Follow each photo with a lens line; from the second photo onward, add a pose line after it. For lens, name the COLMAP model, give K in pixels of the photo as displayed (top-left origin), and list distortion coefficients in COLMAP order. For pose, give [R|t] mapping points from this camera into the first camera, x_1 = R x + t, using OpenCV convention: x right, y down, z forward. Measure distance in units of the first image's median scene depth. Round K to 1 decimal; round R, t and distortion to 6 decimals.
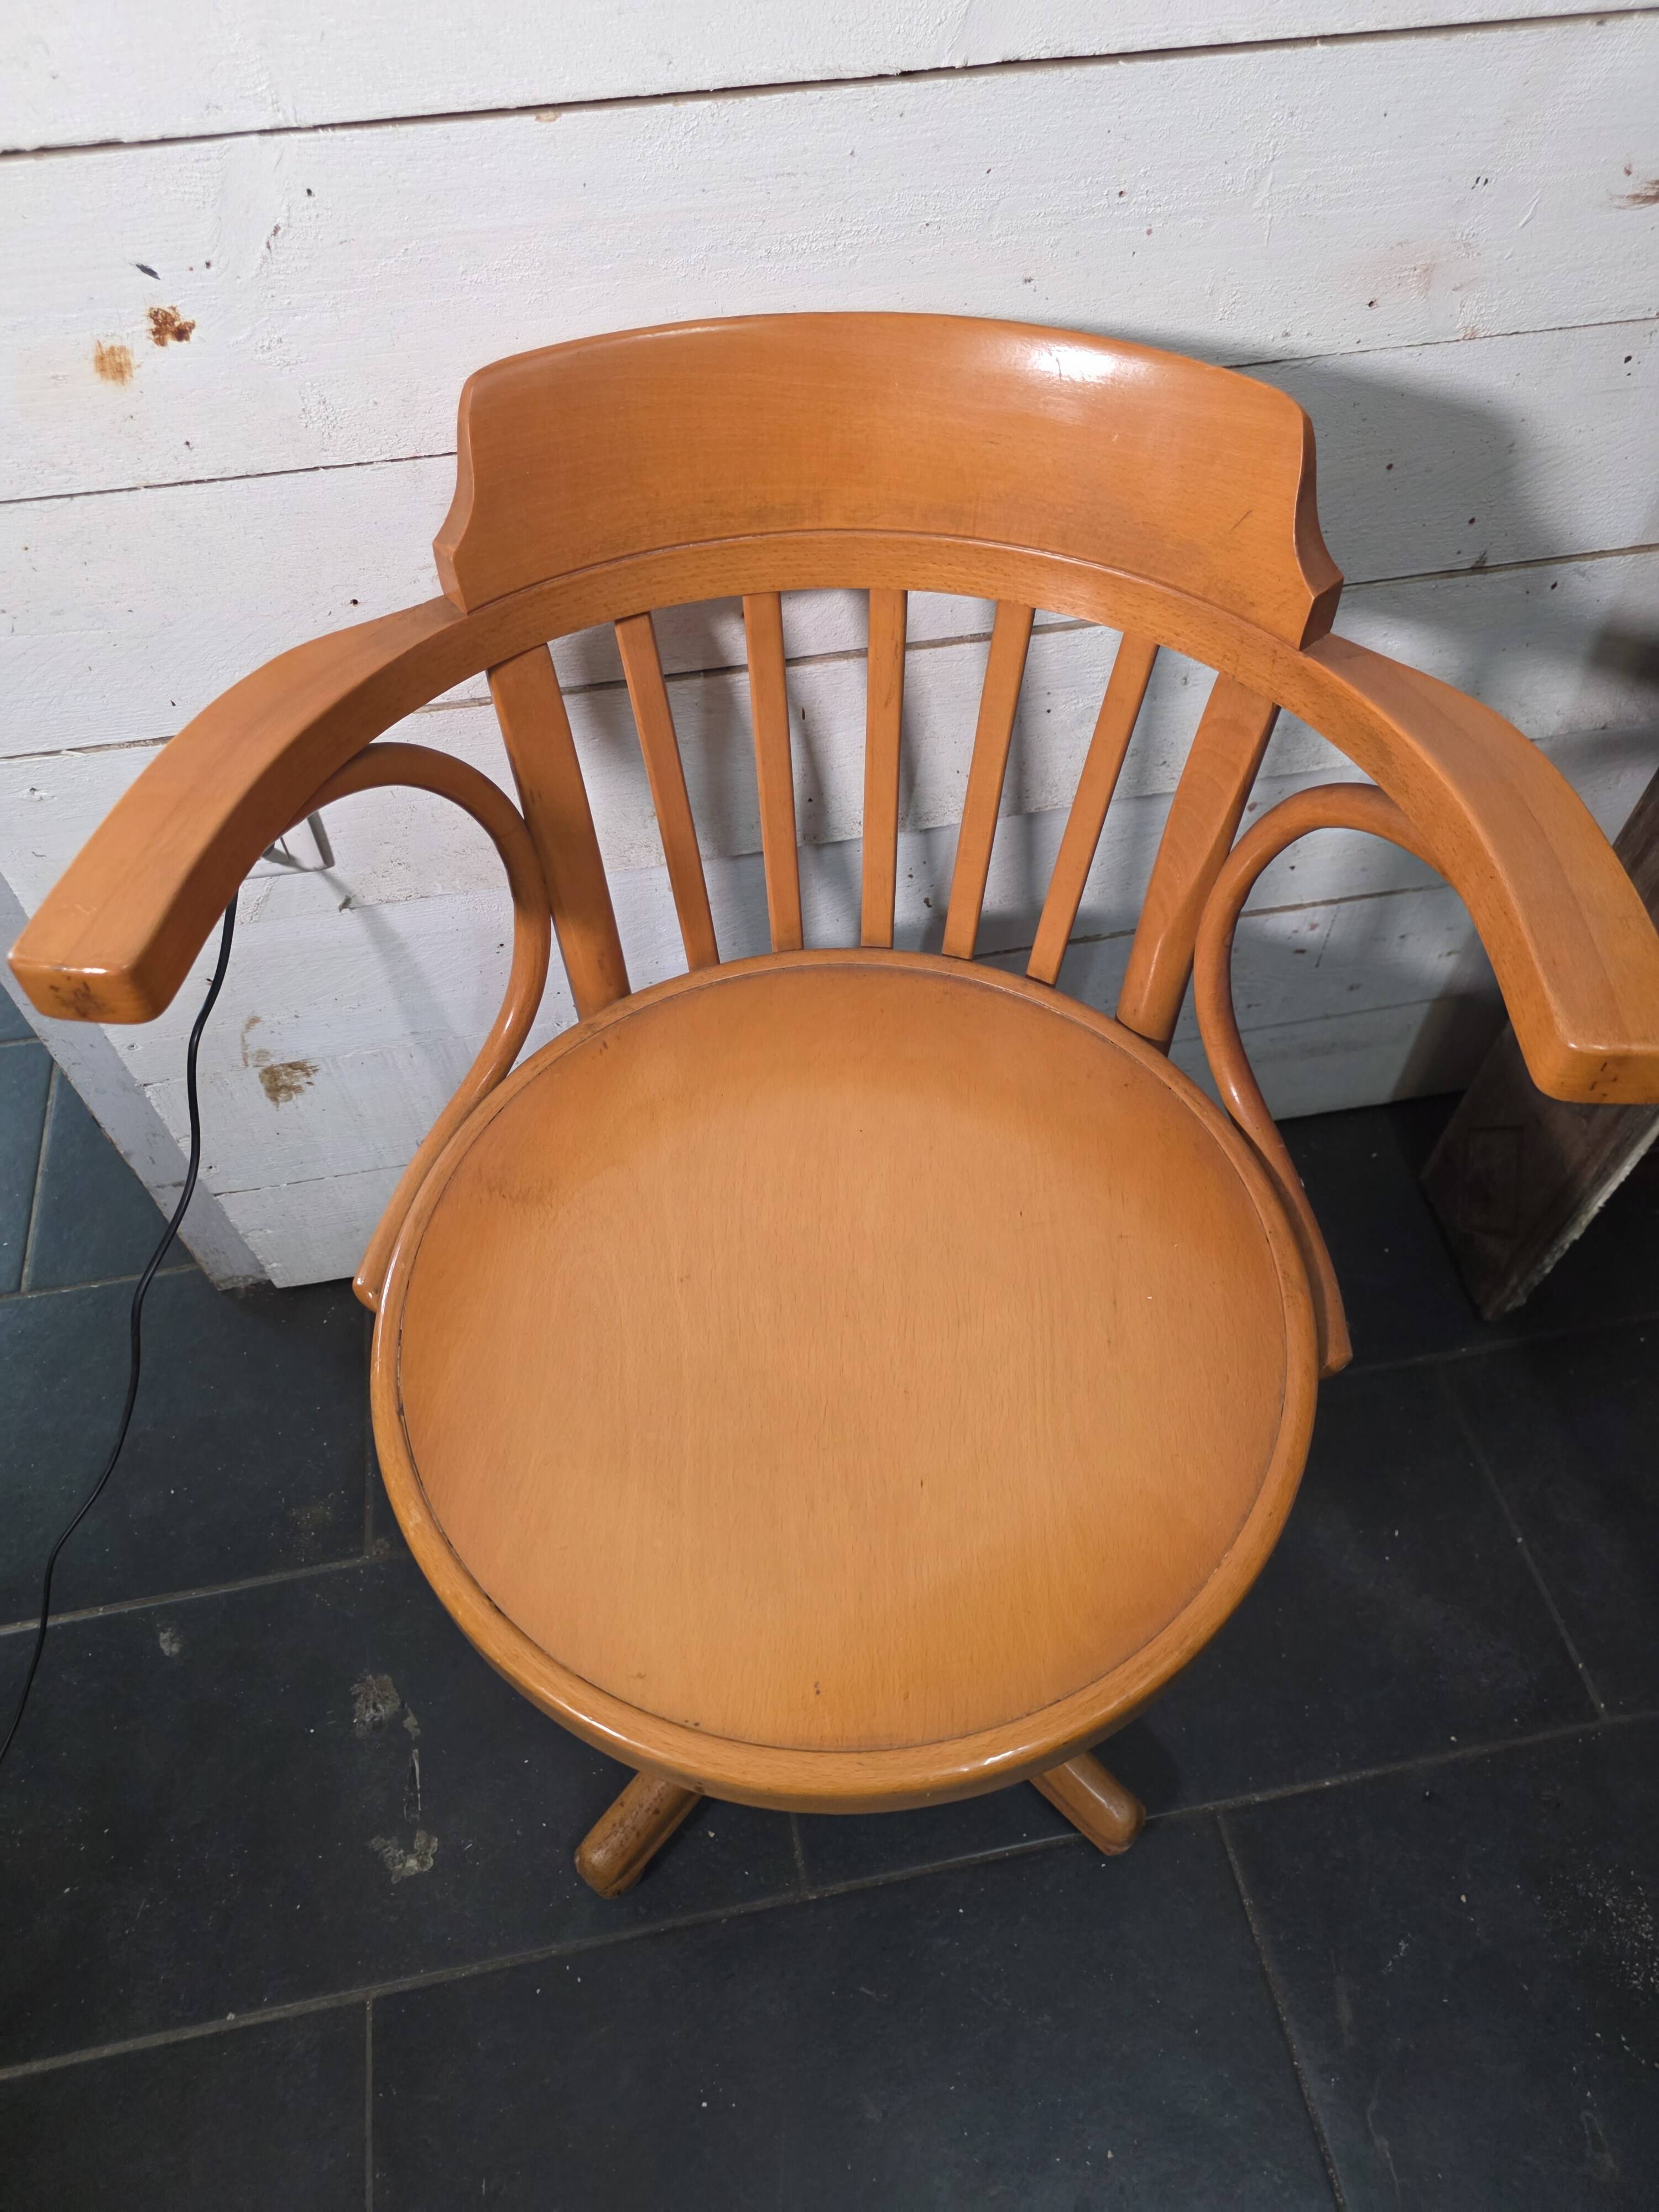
lens RADIAL K [[1512.0, 0, 840.5], [0, 1512.0, 1100.6], [0, 0, 1]] dist [0.016158, -0.020329]
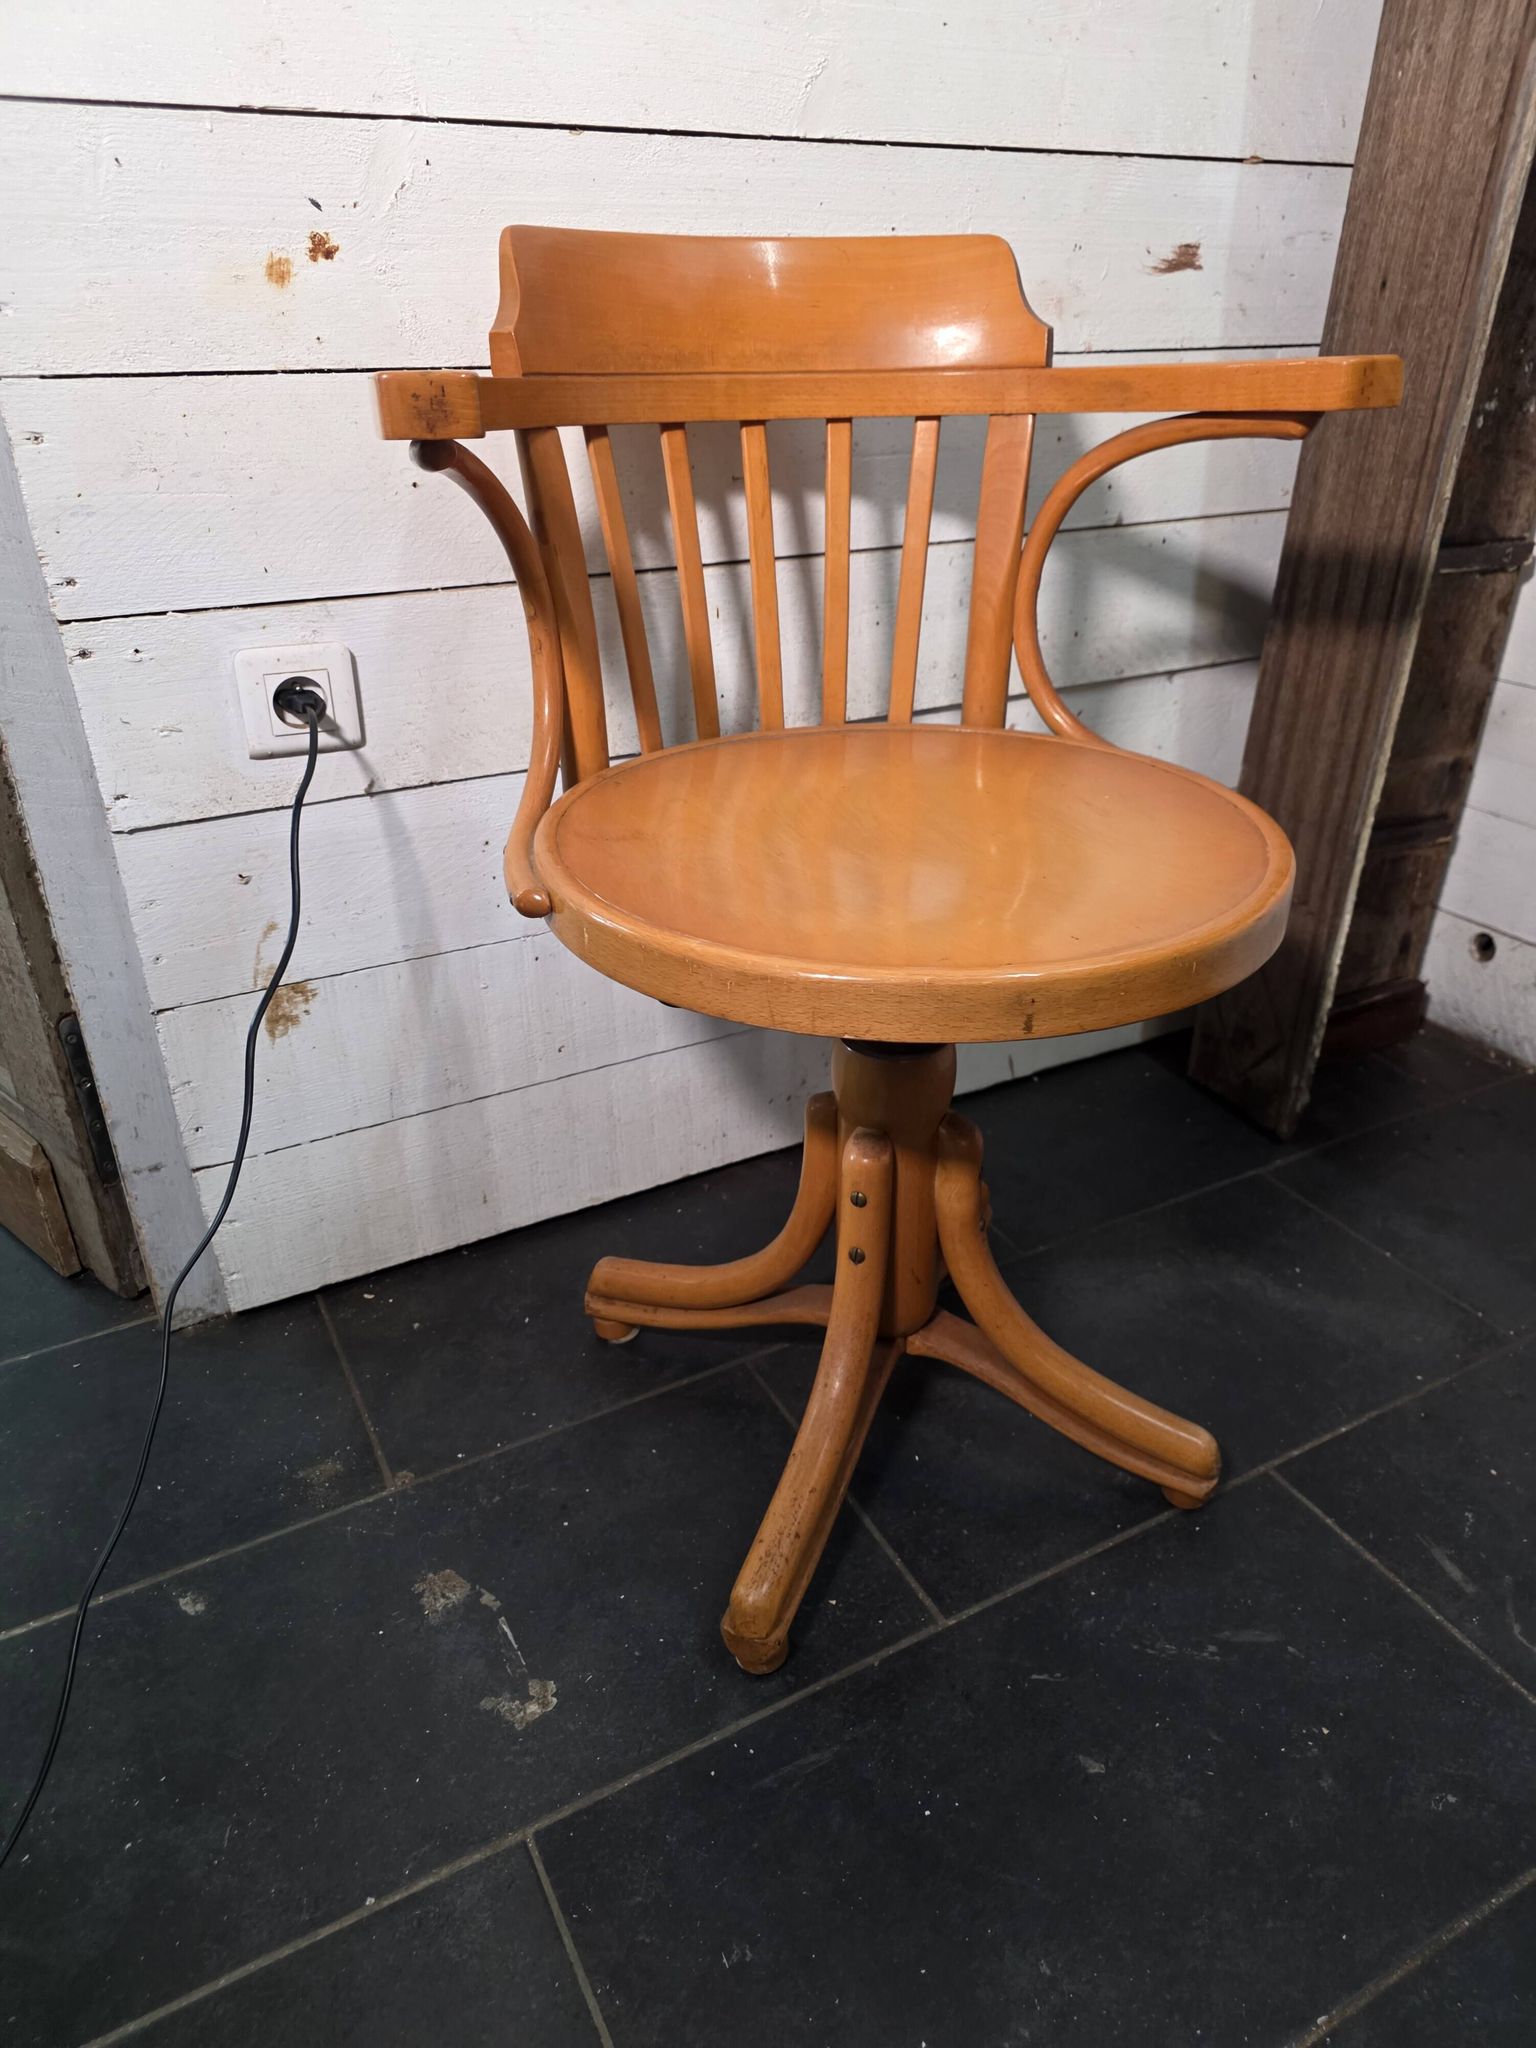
lens RADIAL K [[1399.9, 0, 775.7], [0, 1399.9, 1025.3], [0, 0, 1]] dist [0.016158, -0.020329]
pose [[0.953291, -0.131963, 0.271703, -0.335812], [0.238304, 0.881301, -0.408069, 0.548560], [-0.185602, 0.453756, 0.871583, 0.055656]]
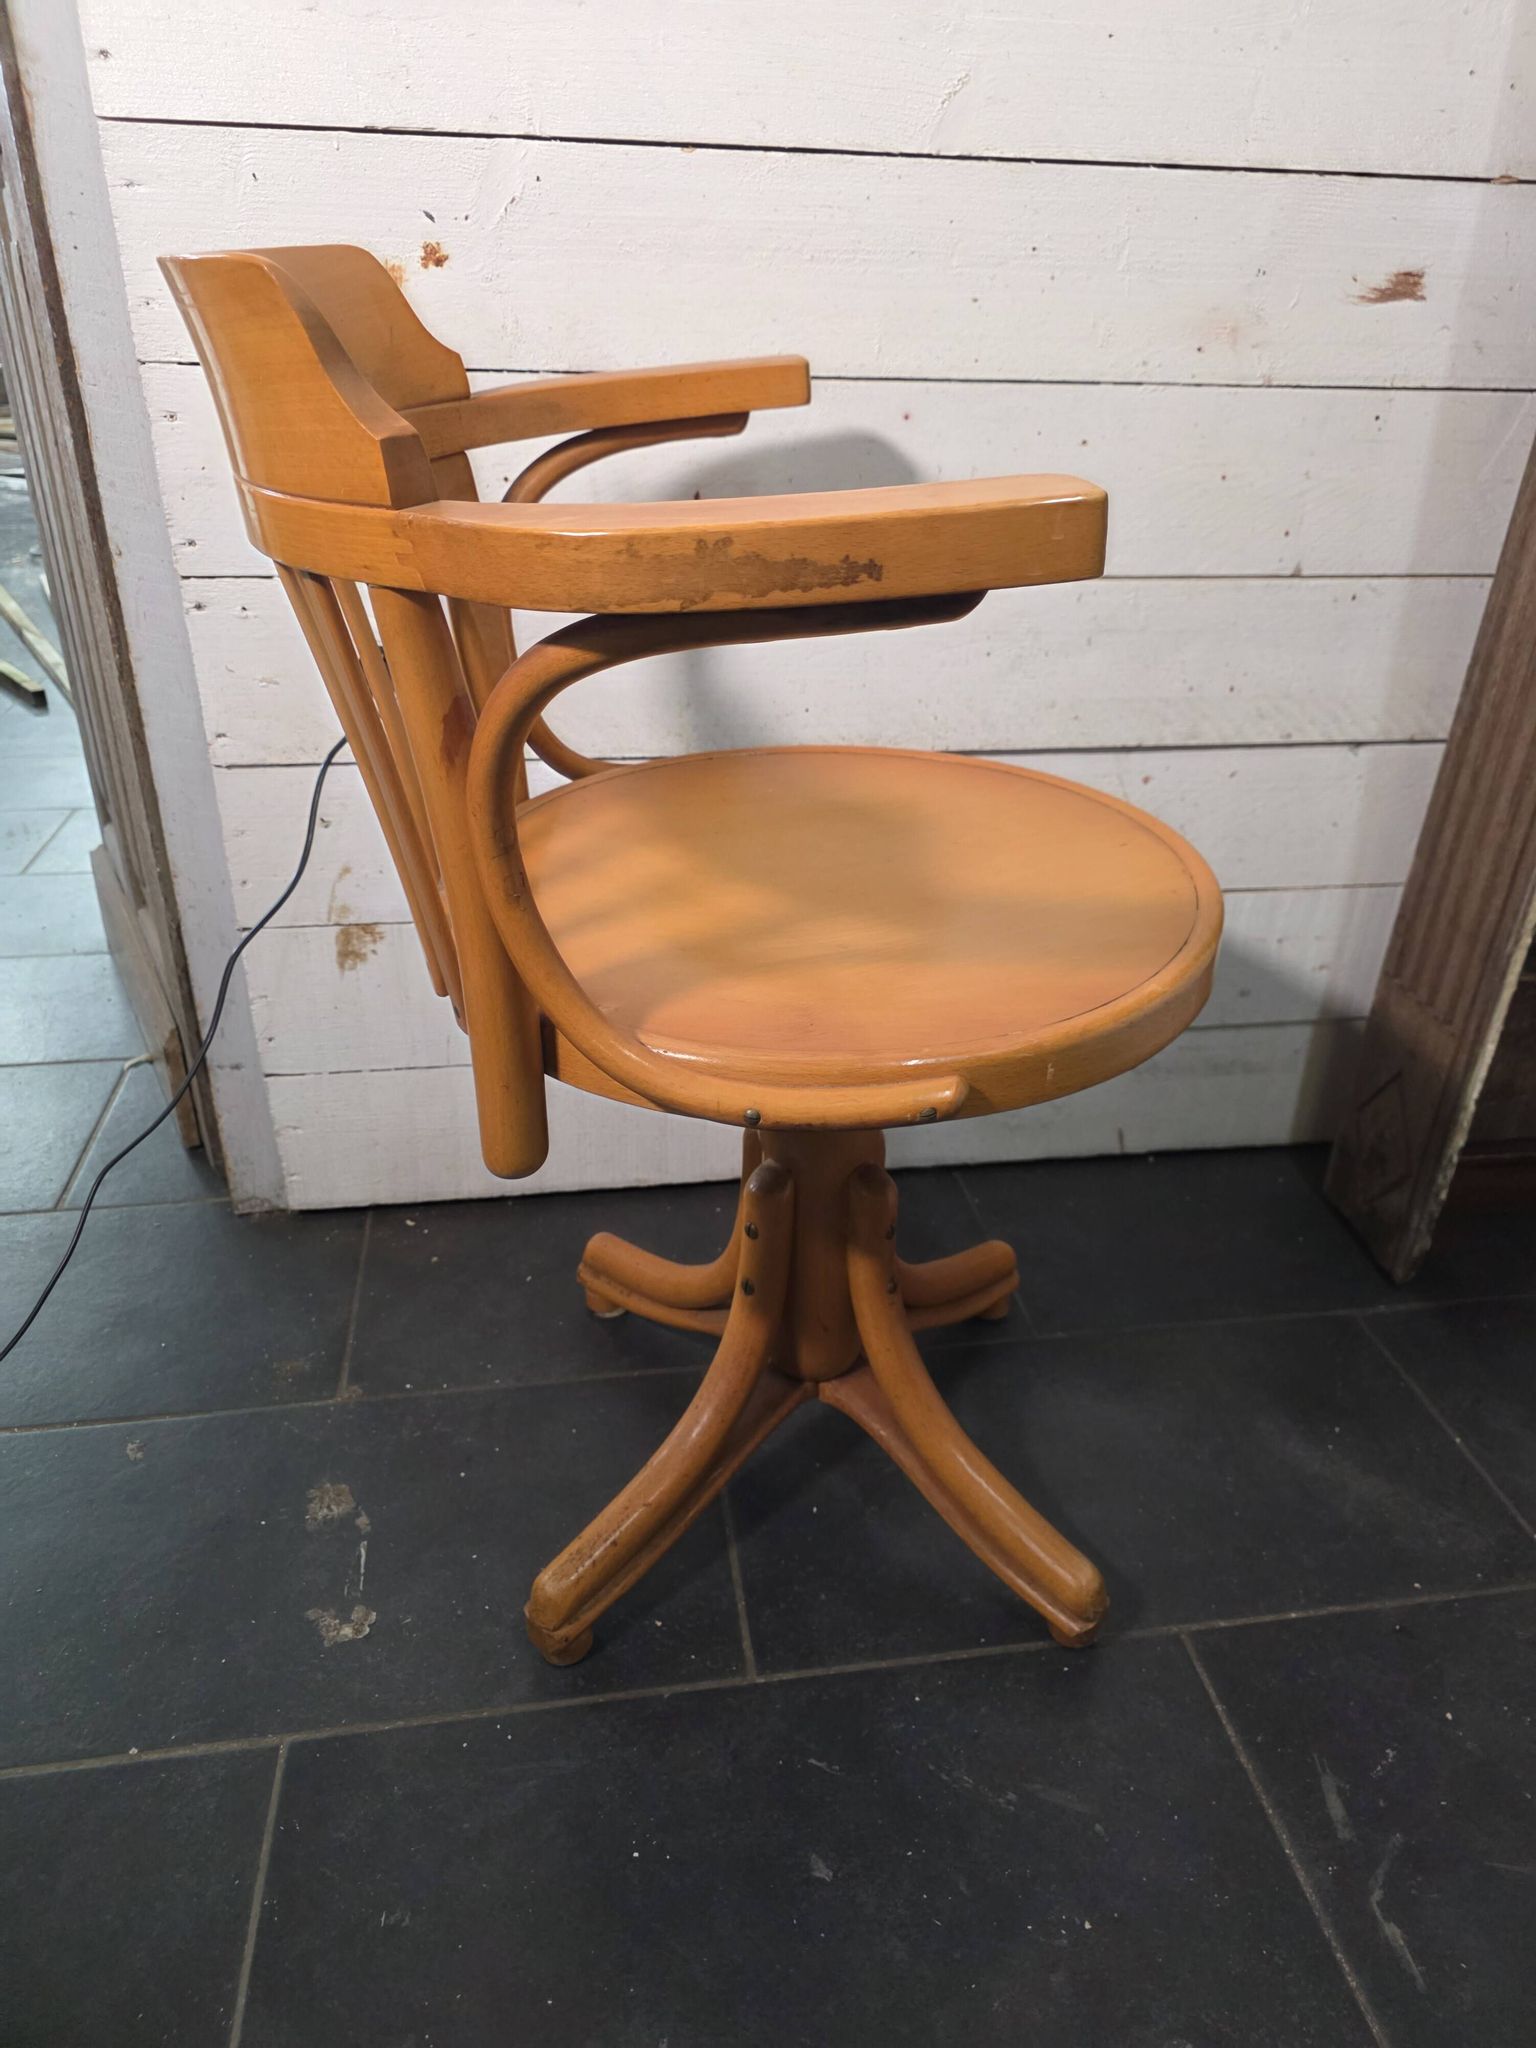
lens RADIAL K [[1399.9, 0, 759.4], [0, 1399.9, 1010.5], [0, 0, 1]] dist [0.016158, -0.020329]
pose [[0.998570, 0.050393, -0.017846, -0.025870], [-0.053083, 0.895149, -0.442594, 0.559781], [-0.006329, 0.442909, 0.896544, 0.024654]]
